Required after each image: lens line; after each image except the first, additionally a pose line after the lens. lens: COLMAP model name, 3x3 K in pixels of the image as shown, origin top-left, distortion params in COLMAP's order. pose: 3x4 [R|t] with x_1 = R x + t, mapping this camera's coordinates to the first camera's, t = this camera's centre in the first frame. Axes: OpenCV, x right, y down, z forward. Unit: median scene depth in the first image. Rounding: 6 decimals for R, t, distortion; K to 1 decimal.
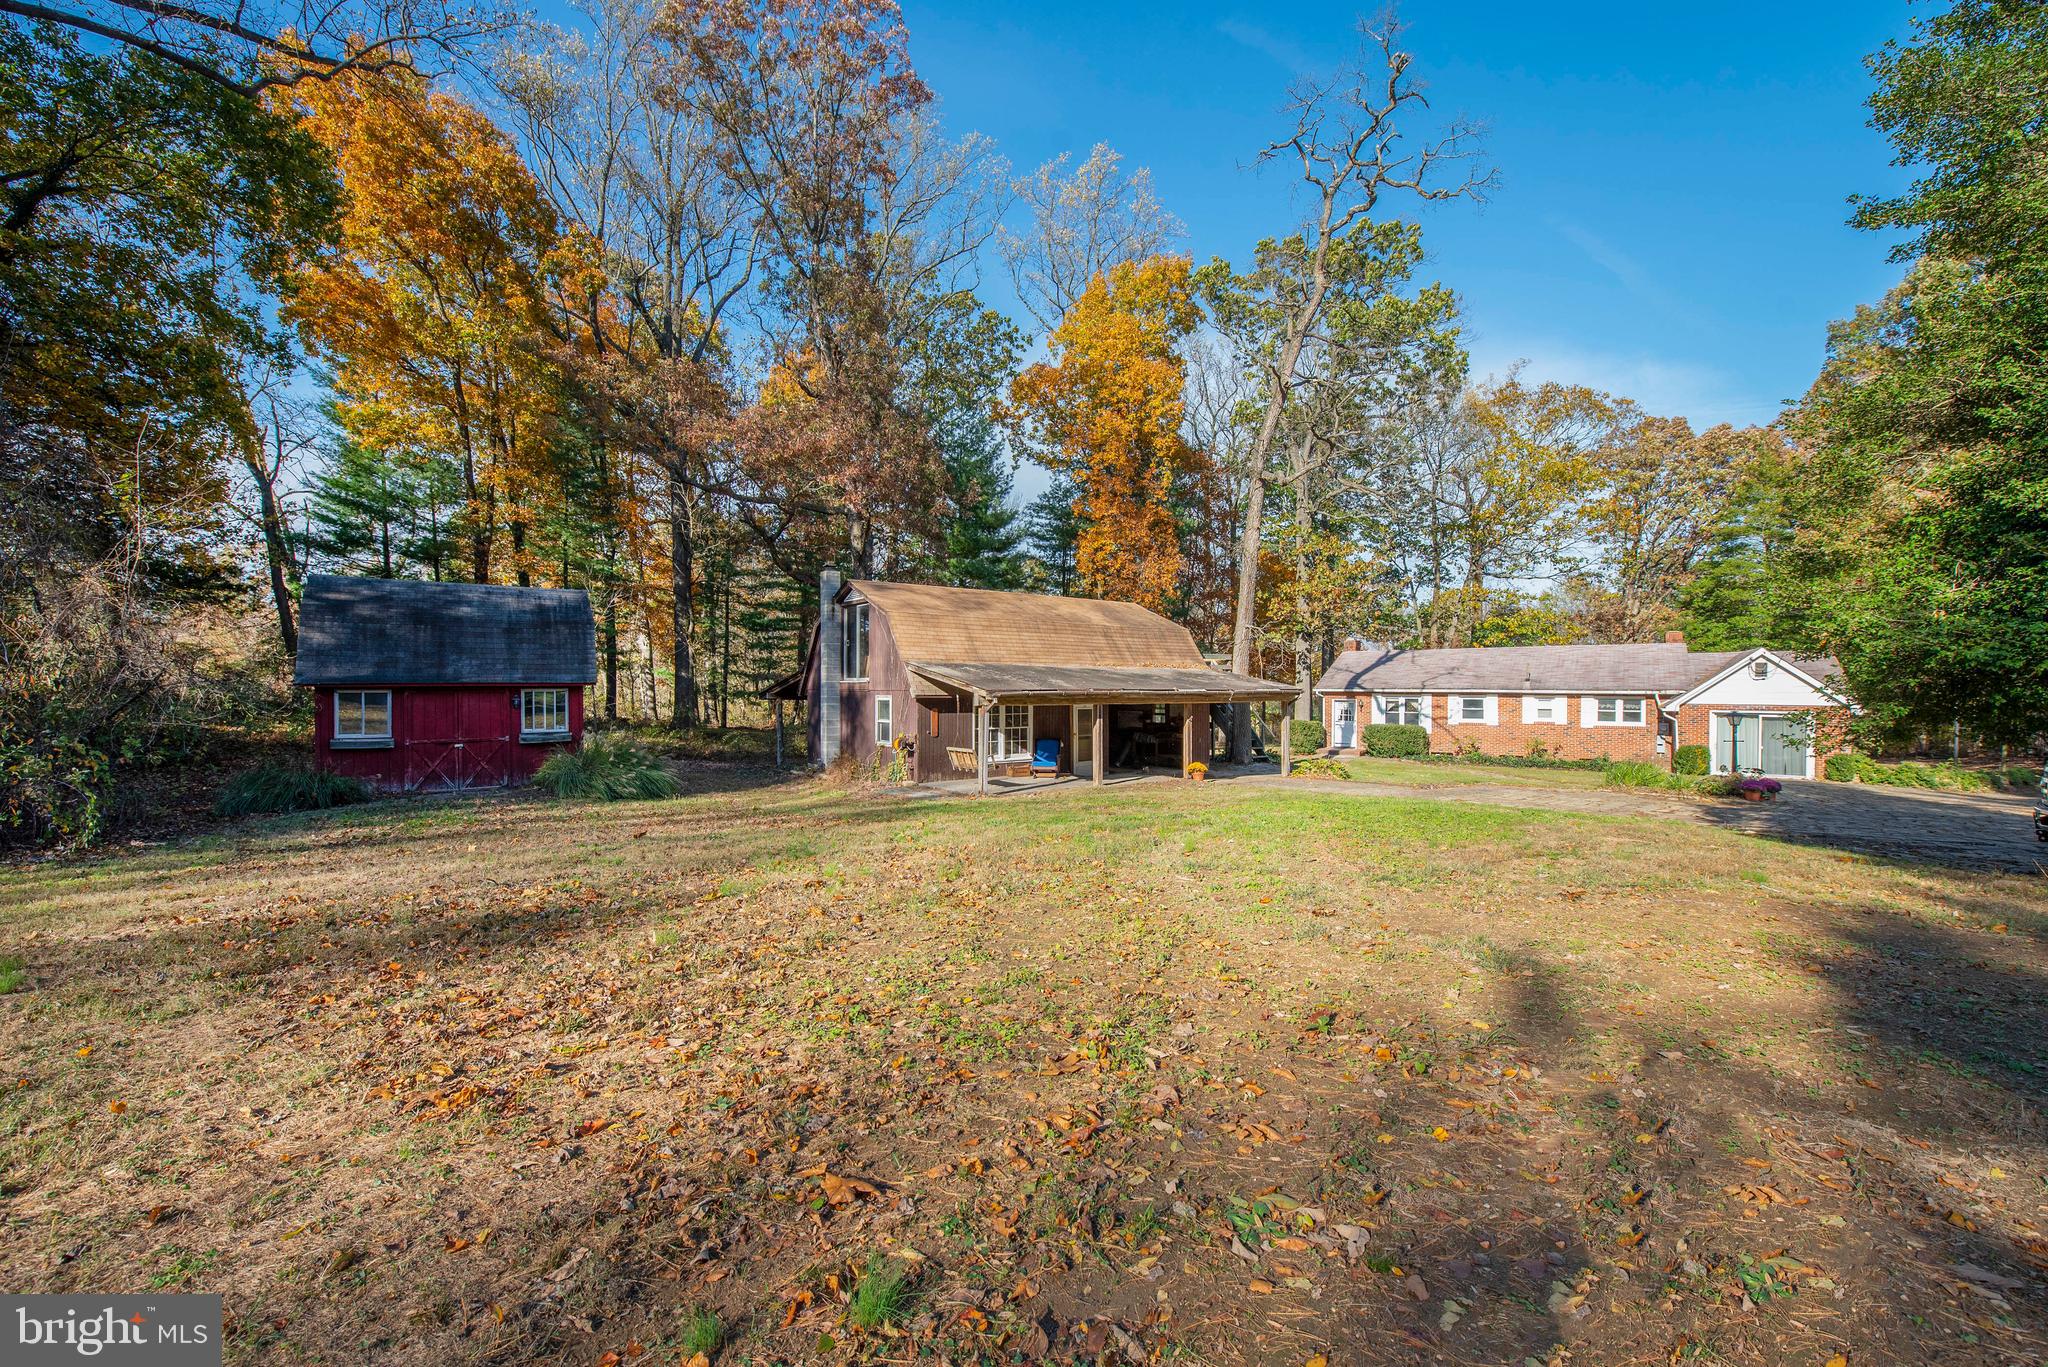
lens RADIAL K [[811.3, 0, 1027.4], [0, 811.3, 698.7], [0, 0, 1]] dist [-0.010857, -0.005537]
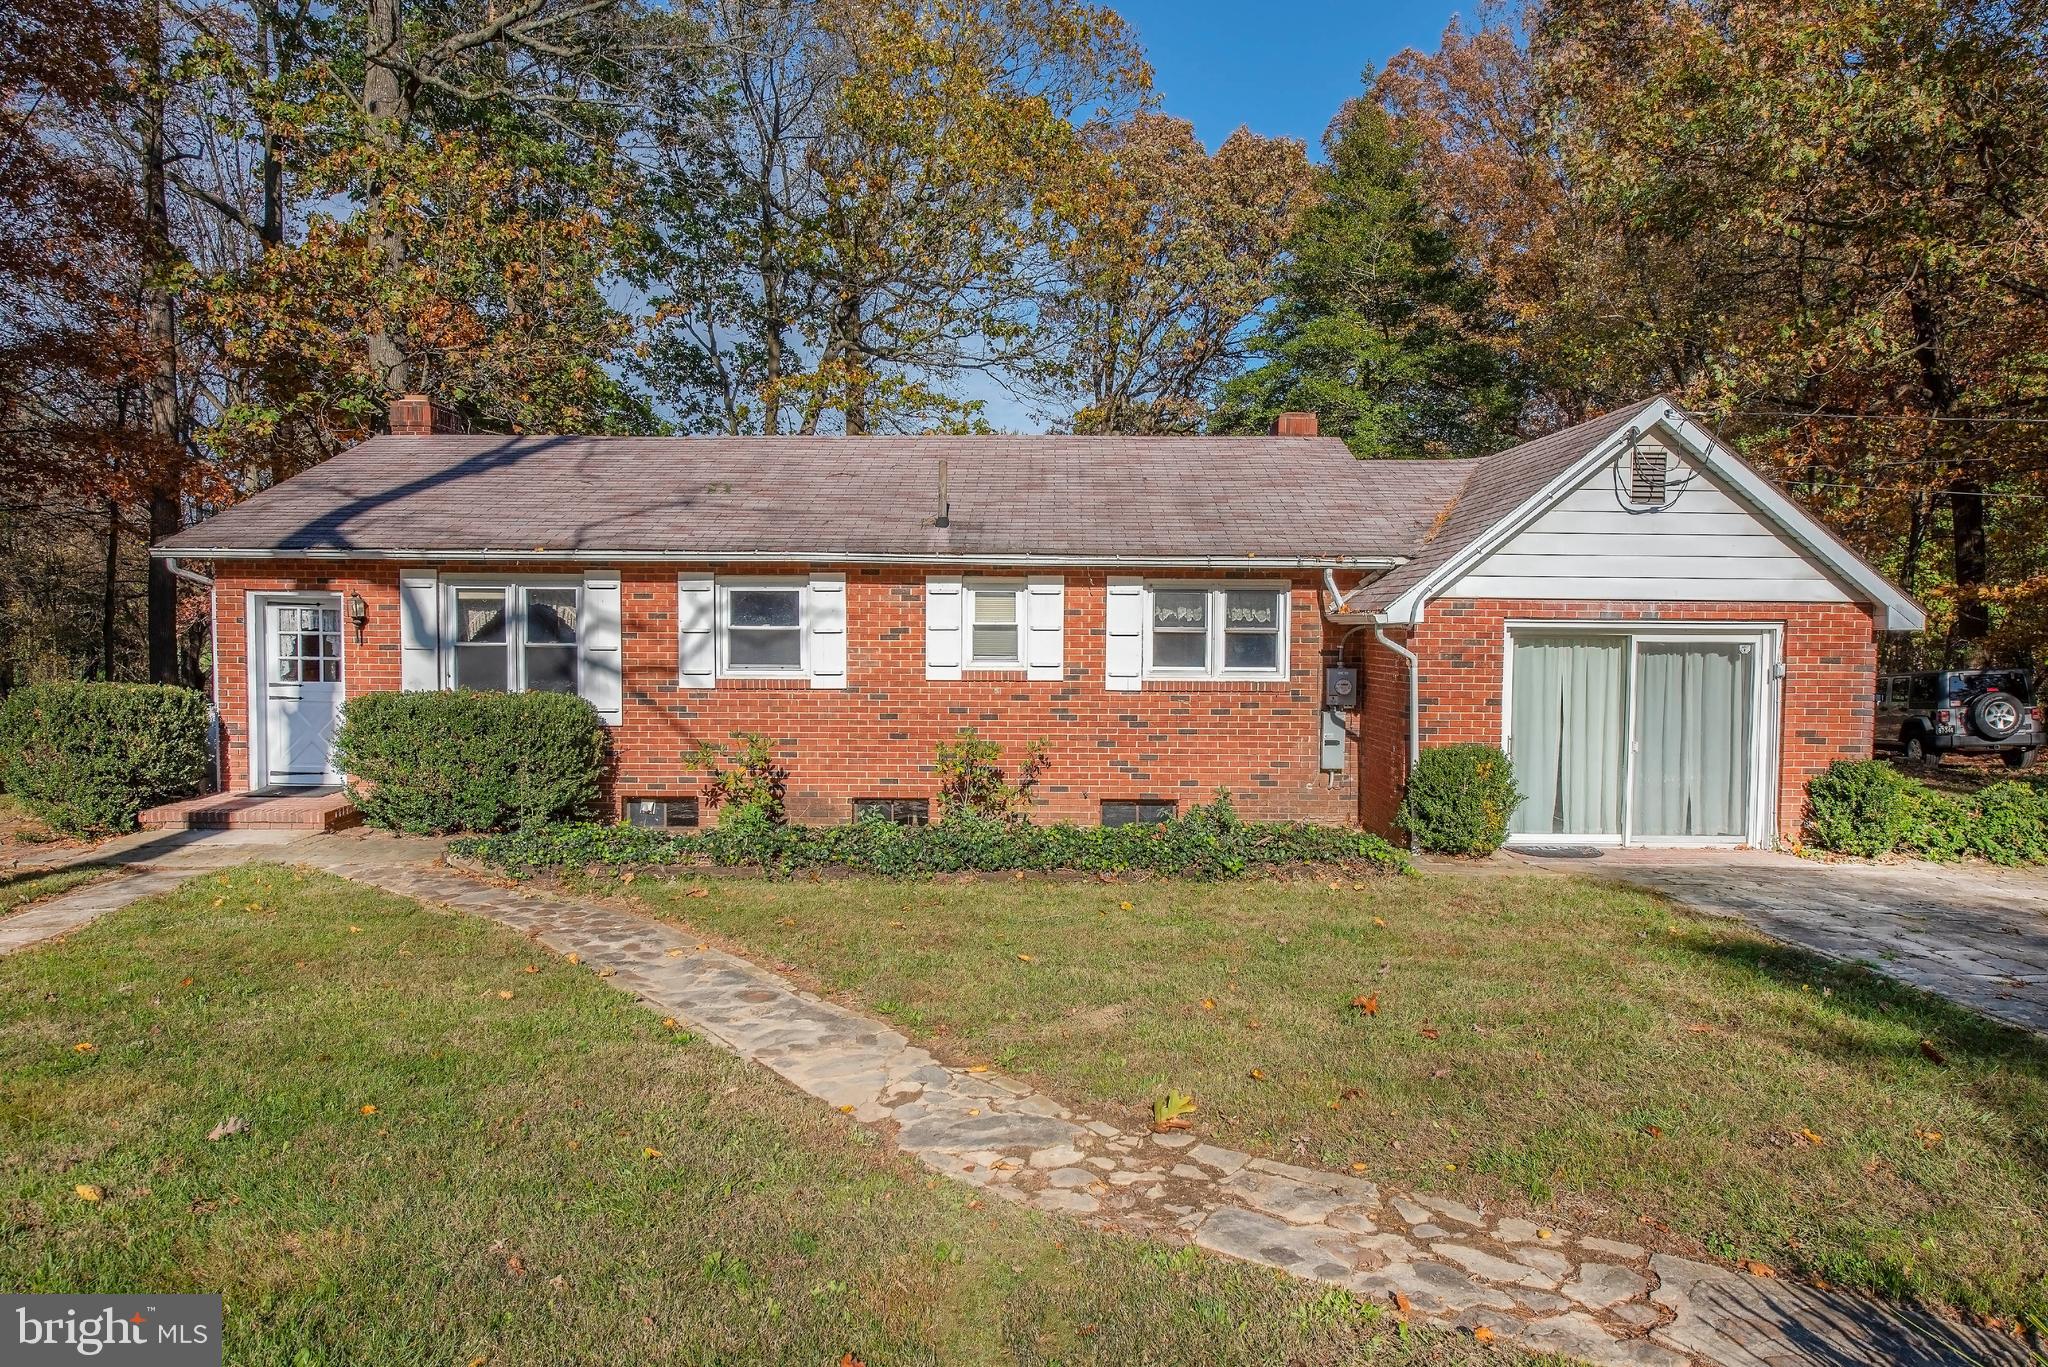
lens RADIAL K [[1312.9, 0, 1030.9], [0, 1312.9, 689.0], [0, 0, 1]] dist [-0.001552, 0.000490]
pose [[0.812819, -0.023123, 0.582057, 0.382996], [0.002696, 0.999350, 0.035935, 0.018092], [-0.582510, -0.027639, 0.812354, 0.617686]]
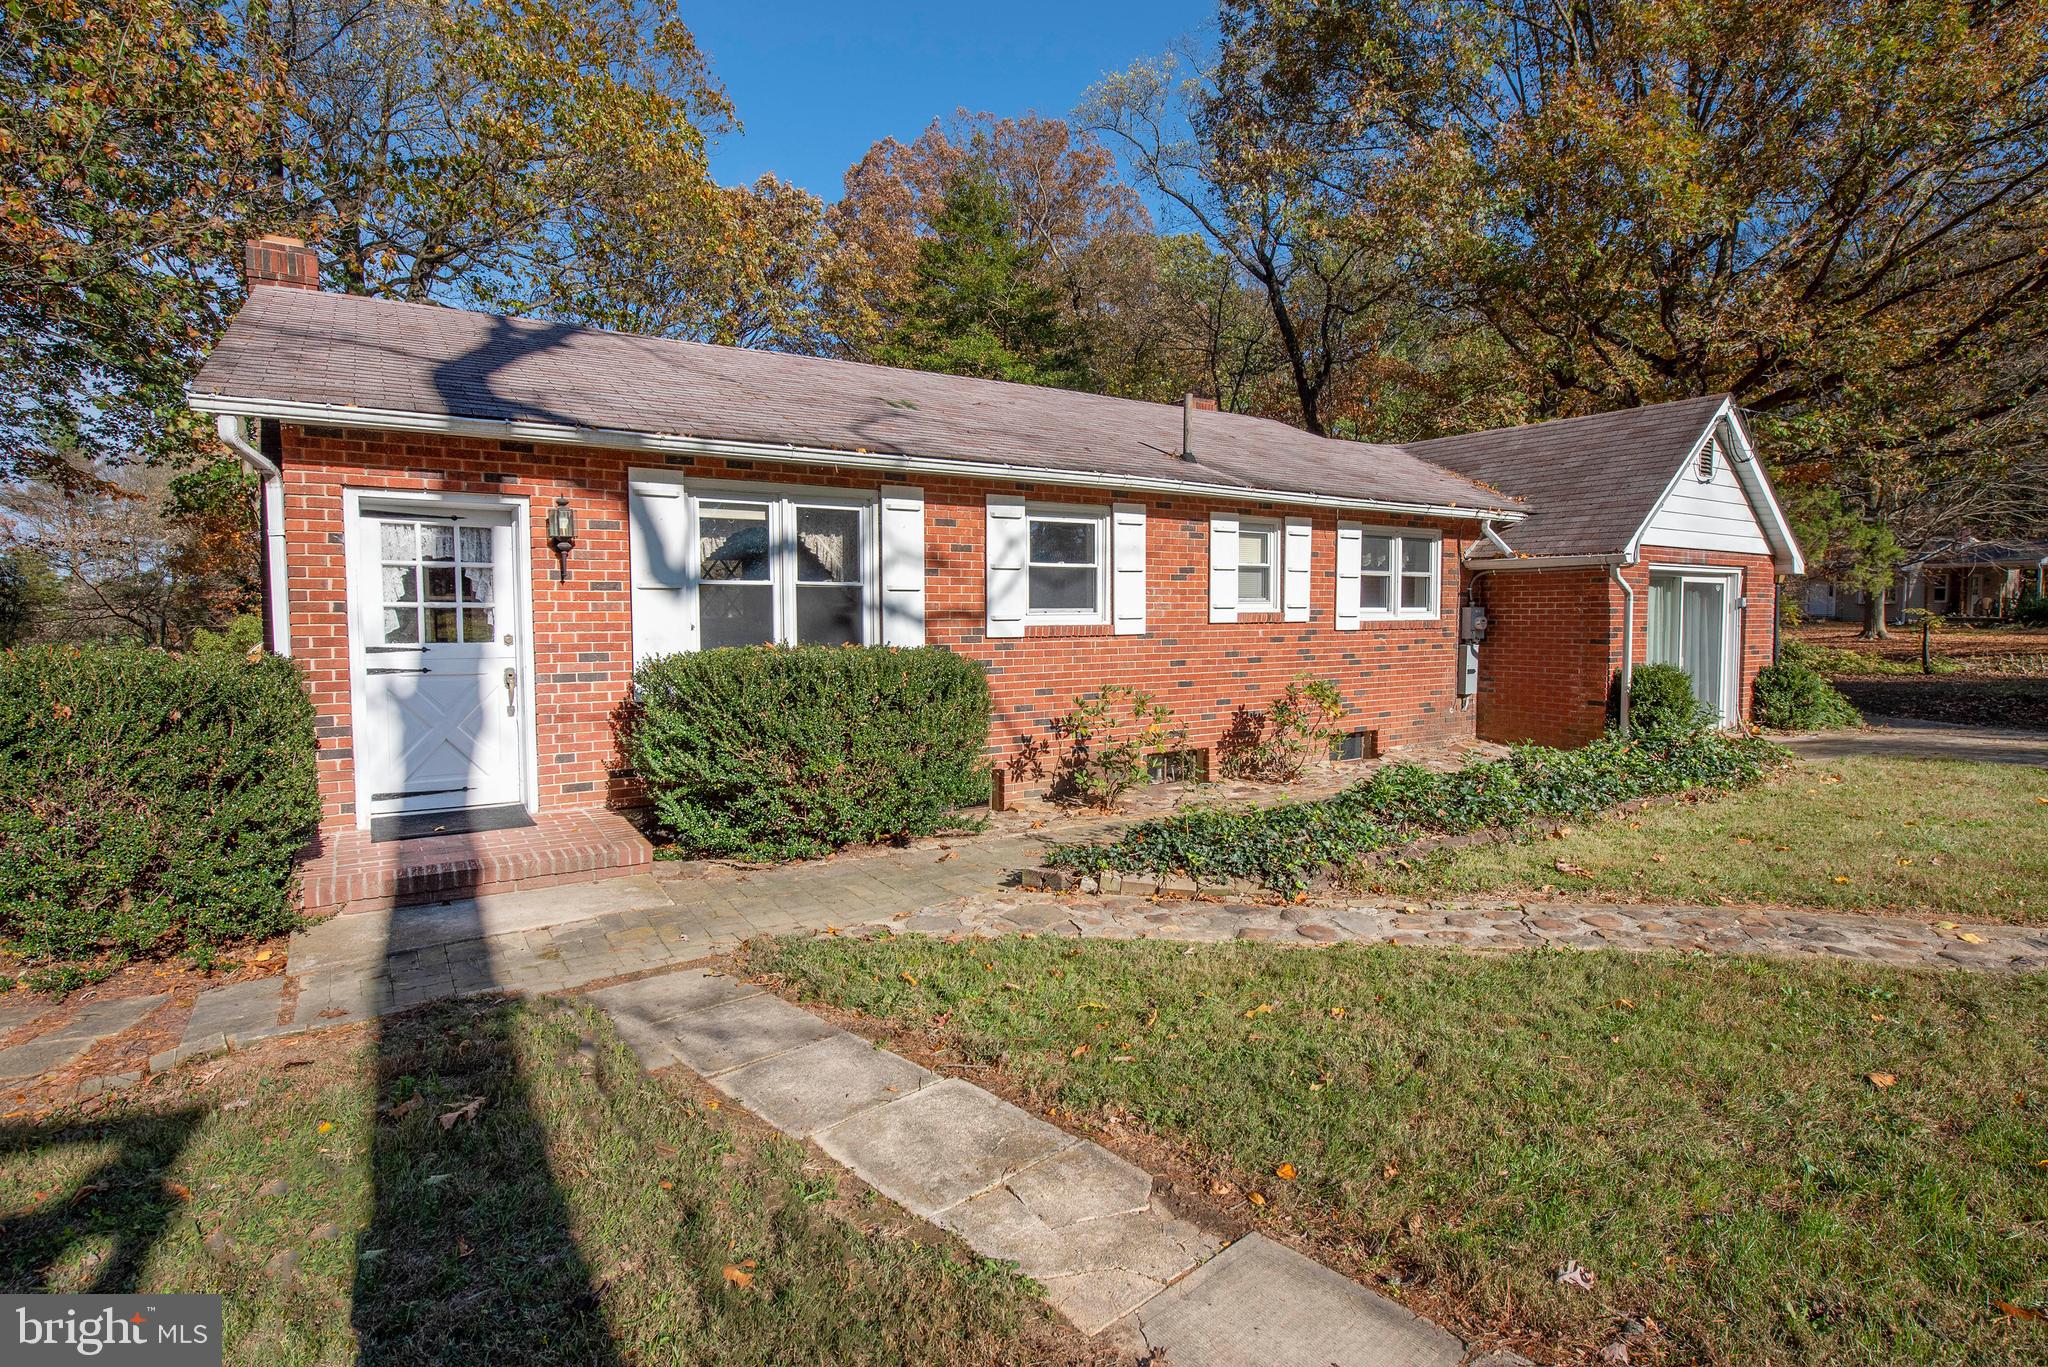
lens RADIAL K [[1060.8, 0, 1027.6], [0, 1060.8, 652.1], [0, 0, 1]] dist [-0.000707, -0.000109]
pose [[0.340580, -0.040009, 0.939364, 0.275640], [0.015701, 0.999197, 0.036864, 0.026770], [-0.940084, 0.002194, 0.340935, 0.936421]]
